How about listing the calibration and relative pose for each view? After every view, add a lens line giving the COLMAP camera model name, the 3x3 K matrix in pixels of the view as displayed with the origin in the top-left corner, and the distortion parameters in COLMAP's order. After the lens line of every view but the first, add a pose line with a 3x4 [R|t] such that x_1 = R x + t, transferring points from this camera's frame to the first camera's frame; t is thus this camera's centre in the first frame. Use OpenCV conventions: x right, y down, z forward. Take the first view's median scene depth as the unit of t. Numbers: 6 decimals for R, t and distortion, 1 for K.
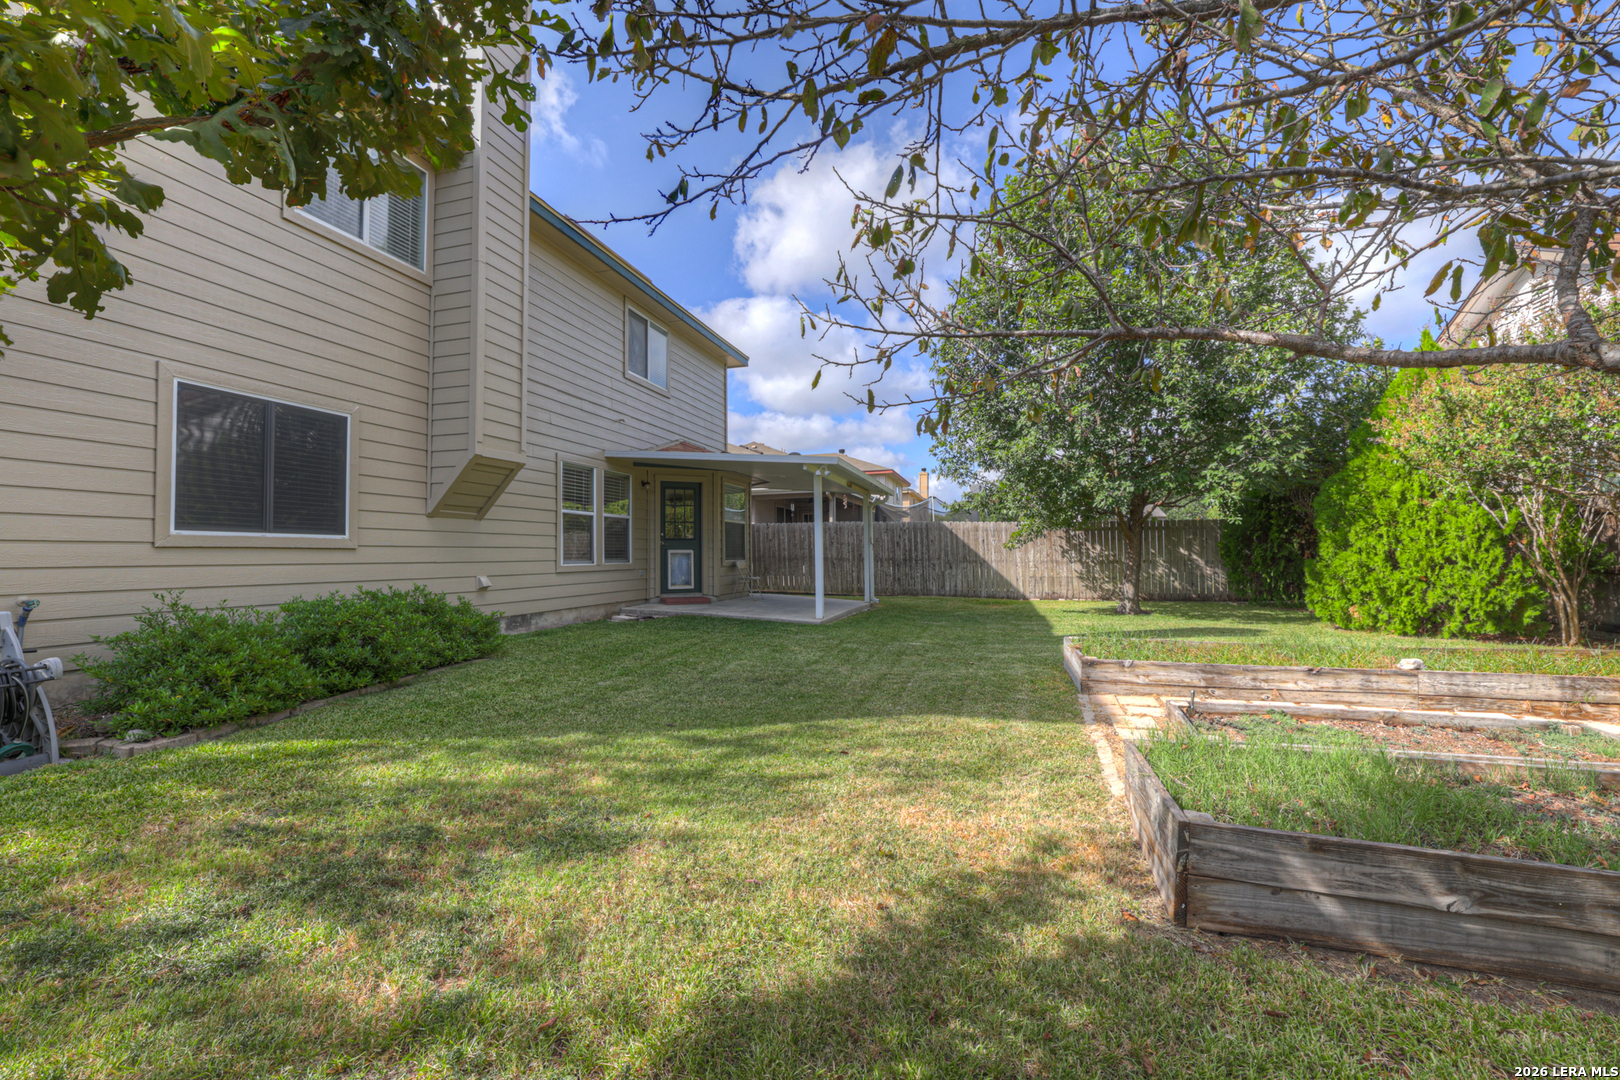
lens RADIAL K [[698.4, 0, 807.6], [0, 698.4, 531.3], [0, 0, 1]] dist [-0.042697, 0.020207]
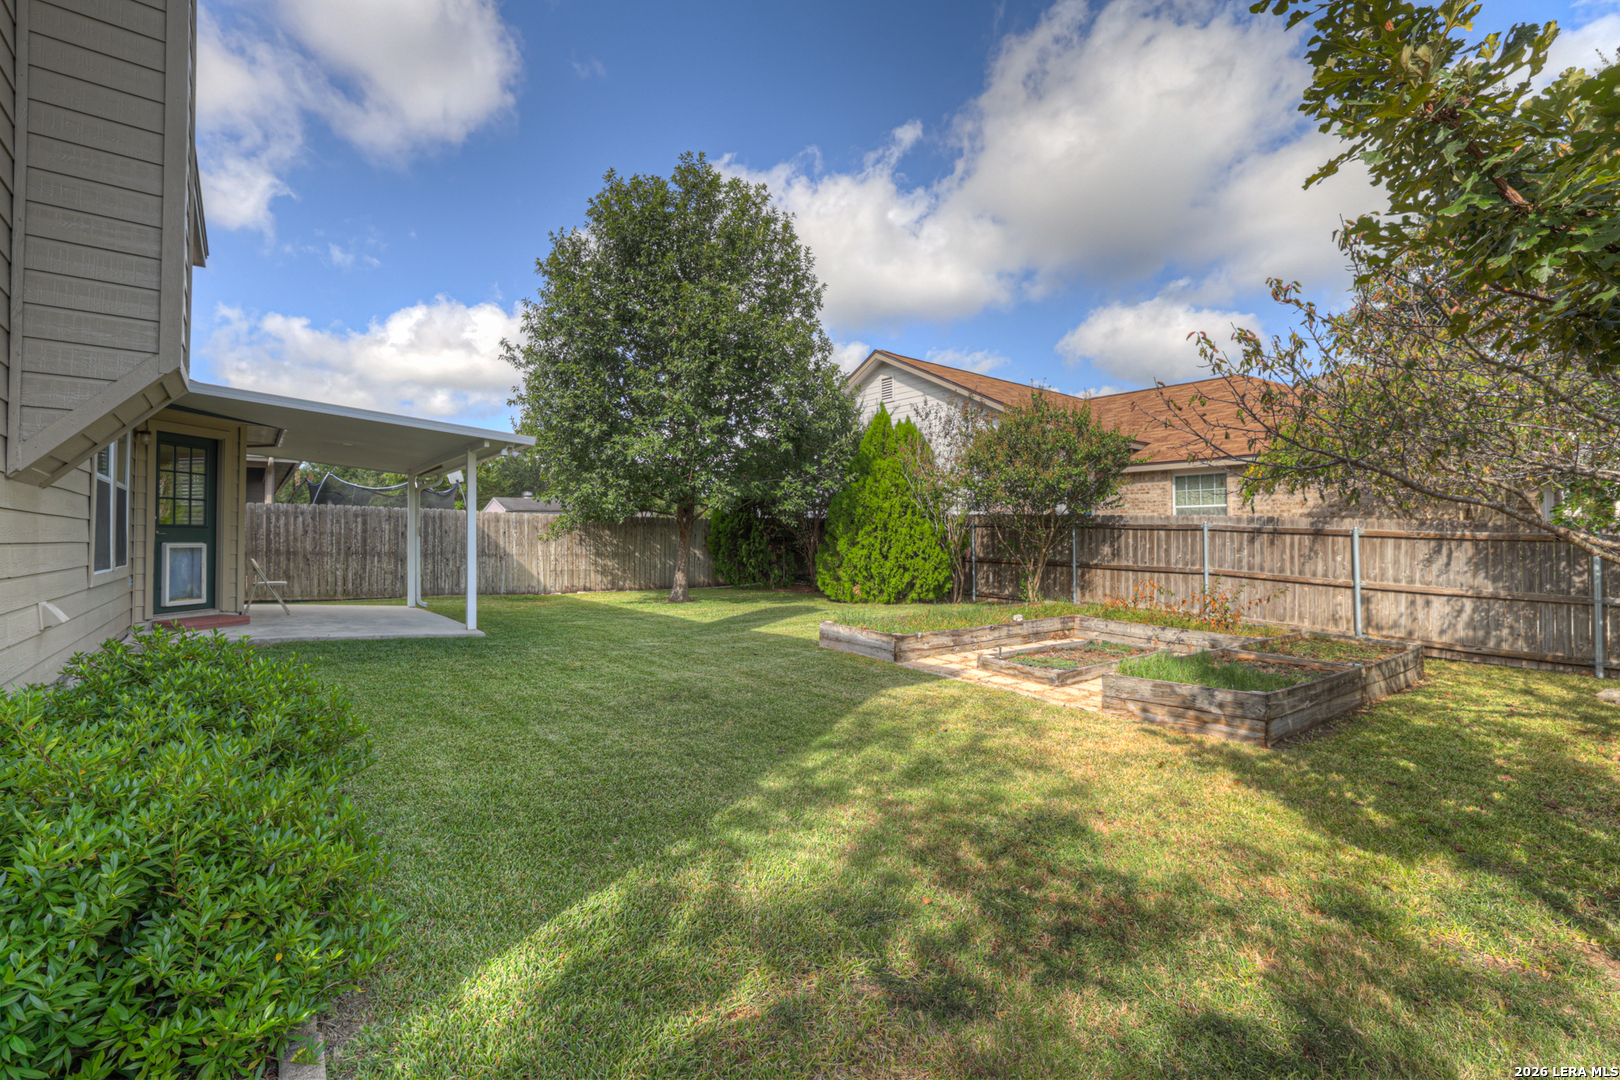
lens RADIAL K [[698.4, 0, 807.6], [0, 698.4, 531.3], [0, 0, 1]] dist [-0.042697, 0.020207]
pose [[0.584724, 0.017949, 0.811033, -0.495917], [-0.031543, 0.999502, 0.000622, -0.003001], [-0.810619, -0.025946, 0.584999, 0.253130]]
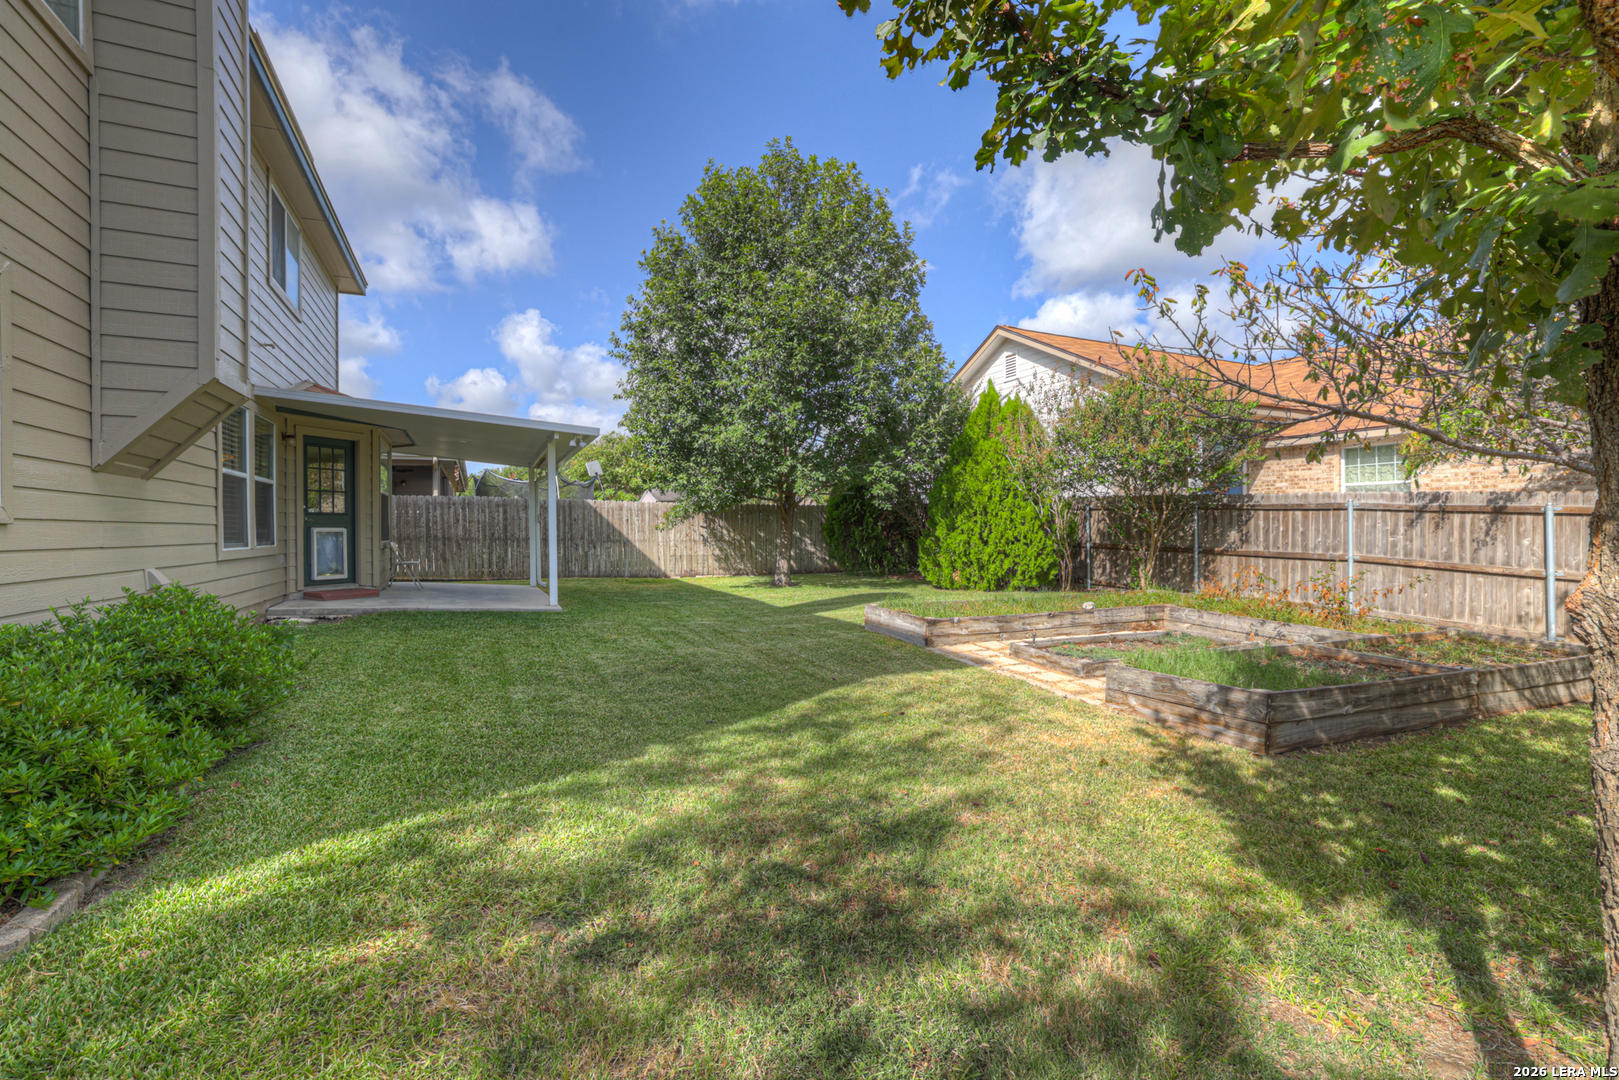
lens RADIAL K [[700.7, 0, 813.4], [0, 700.7, 534.1], [0, 0, 1]] dist [-0.022425, 0.001143]
pose [[0.761268, 0.000969, 0.648437, -0.377743], [-0.023101, 0.999405, 0.025628, 0.002822], [-0.648026, -0.034489, 0.760837, 0.121193]]
